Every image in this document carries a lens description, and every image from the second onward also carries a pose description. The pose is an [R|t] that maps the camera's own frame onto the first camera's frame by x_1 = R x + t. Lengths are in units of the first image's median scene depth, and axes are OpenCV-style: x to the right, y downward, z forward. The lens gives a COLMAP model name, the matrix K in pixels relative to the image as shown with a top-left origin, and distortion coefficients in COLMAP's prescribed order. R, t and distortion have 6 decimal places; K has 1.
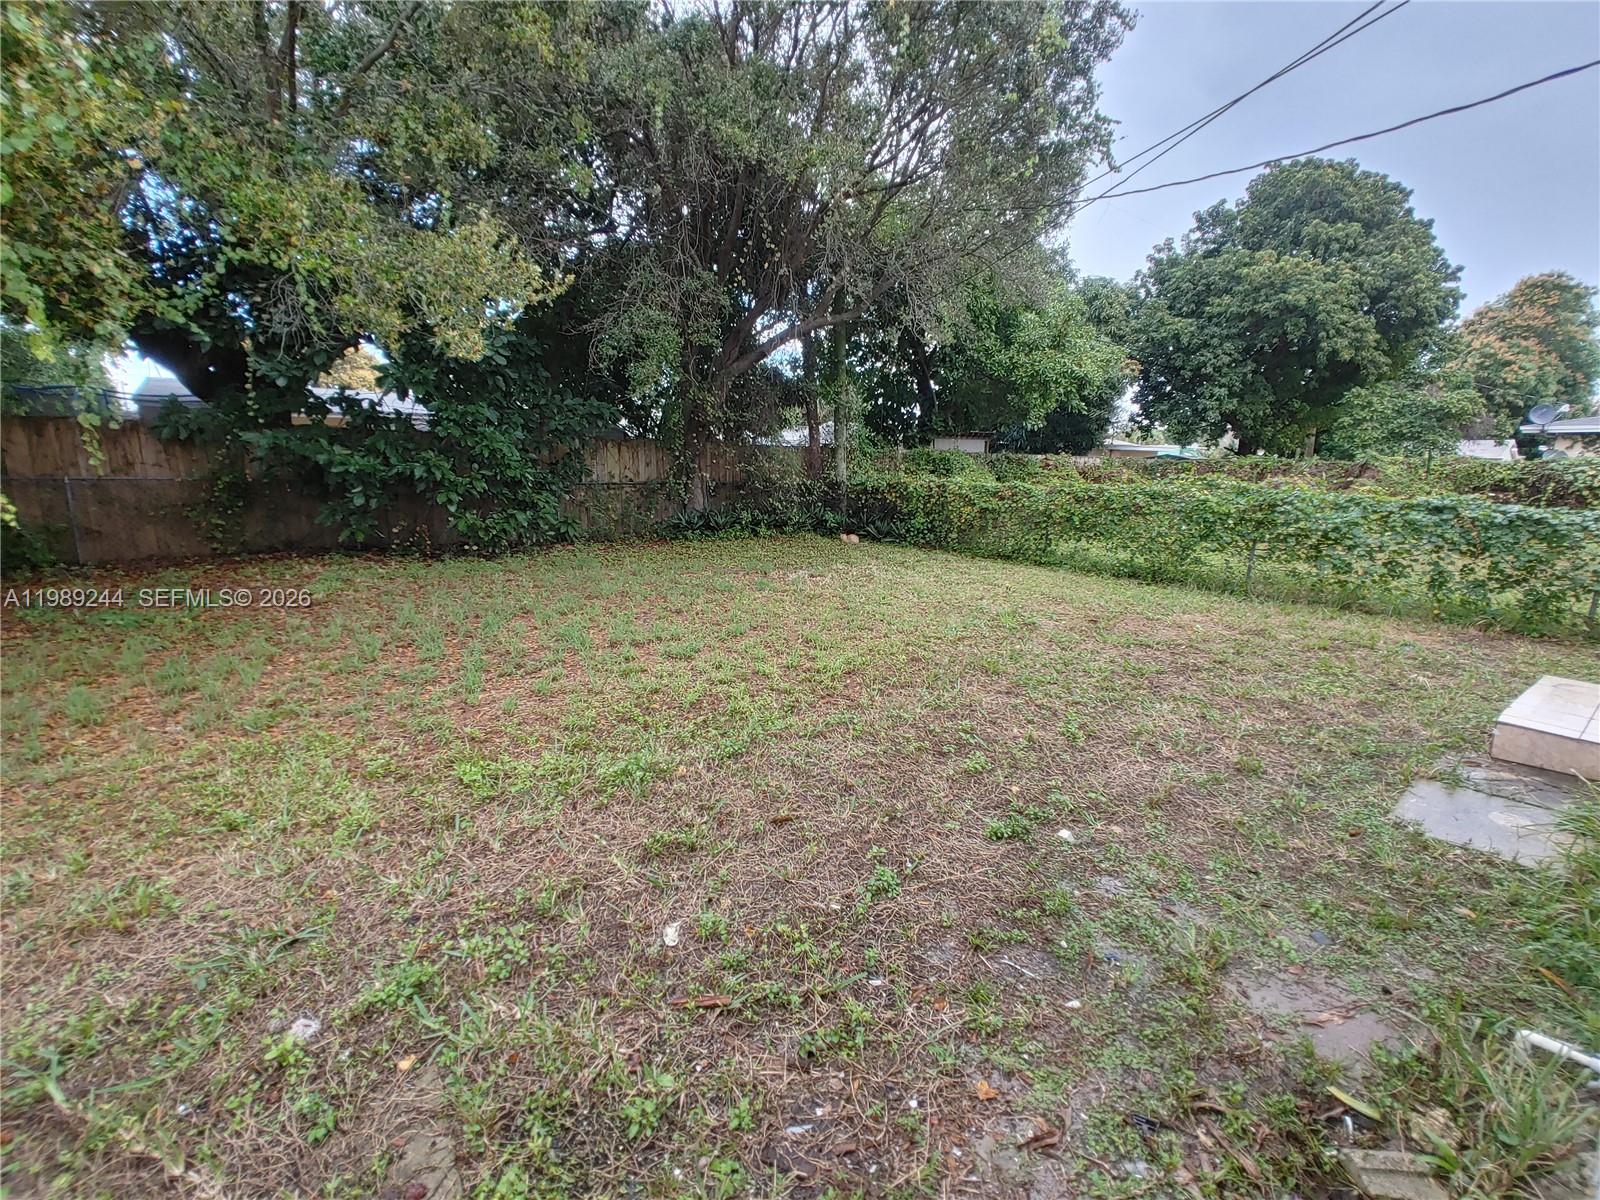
lens RADIAL K [[677.2, 0, 814.6], [0, 677.2, 599.7], [0, 0, 1]] dist [0.000345, 0.000667]
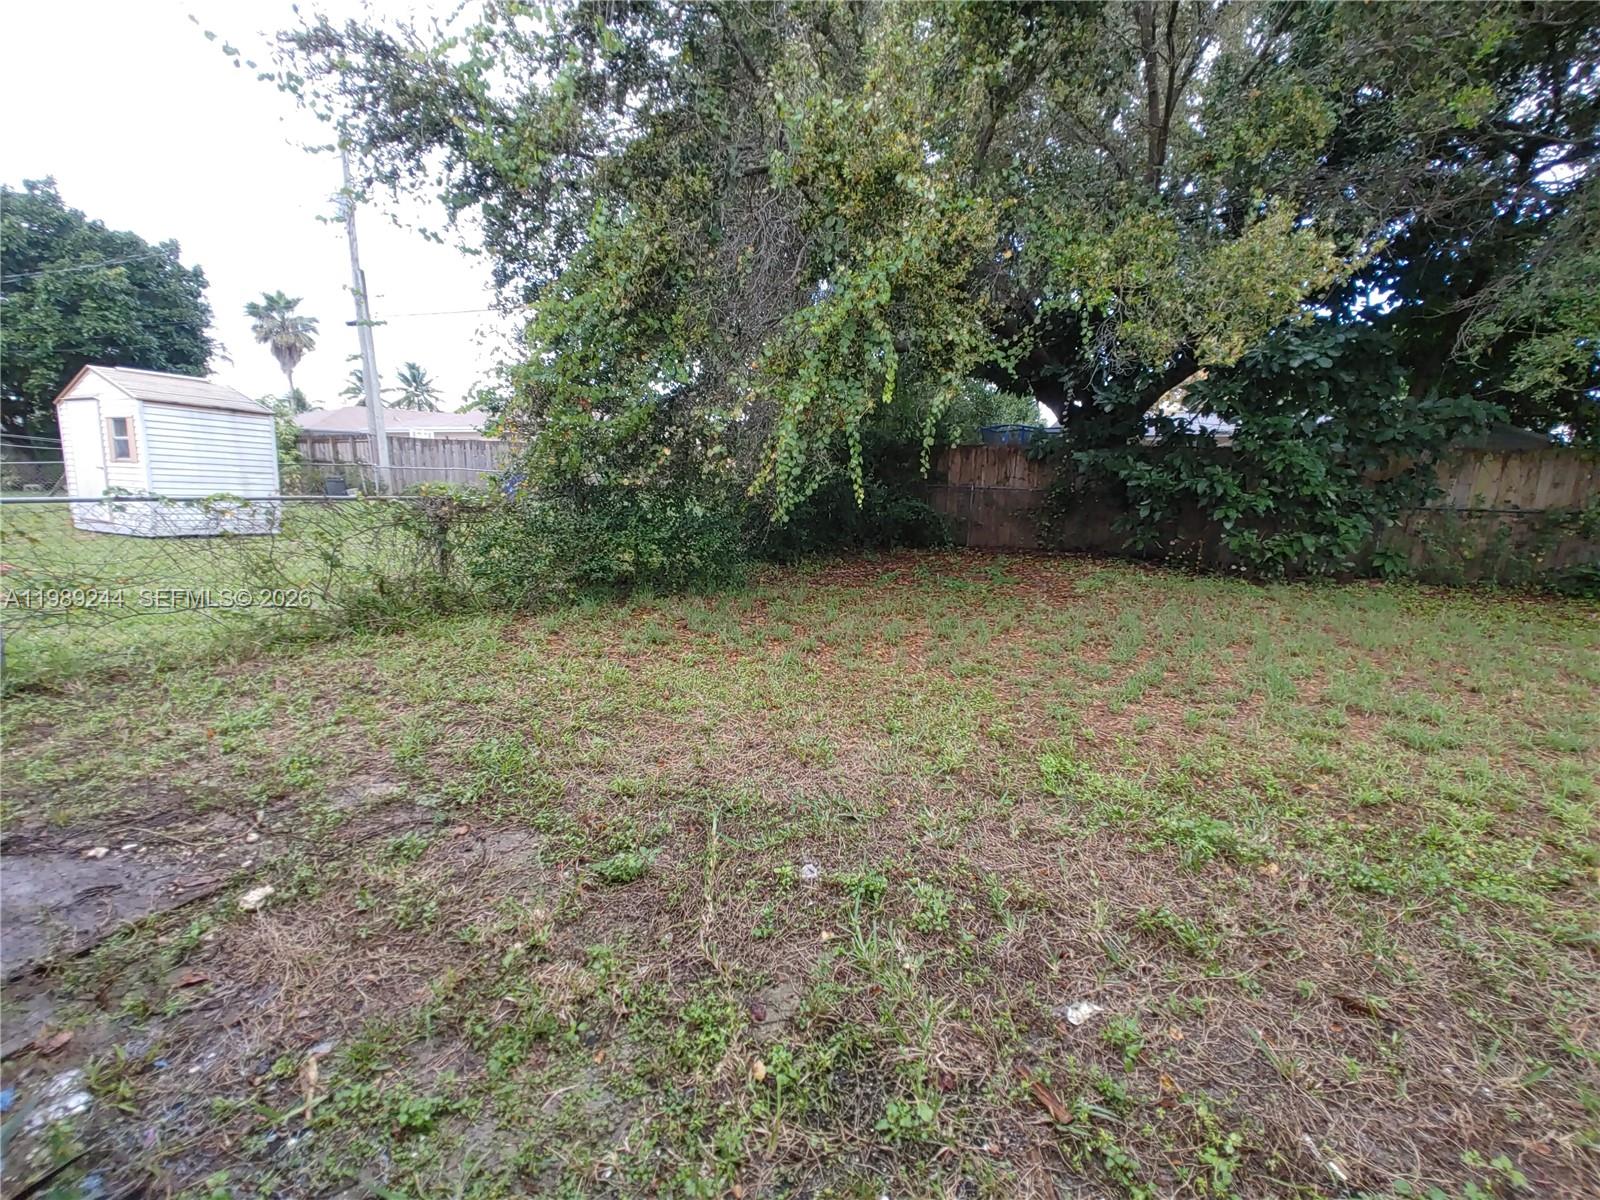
lens RADIAL K [[677.2, 0, 814.6], [0, 677.2, 599.7], [0, 0, 1]] dist [0.000345, 0.000667]
pose [[0.451050, 0.165353, -0.877047, 0.143724], [-0.190497, 0.977879, 0.086393, -0.008287], [0.871931, 0.128107, 0.472572, 0.121393]]
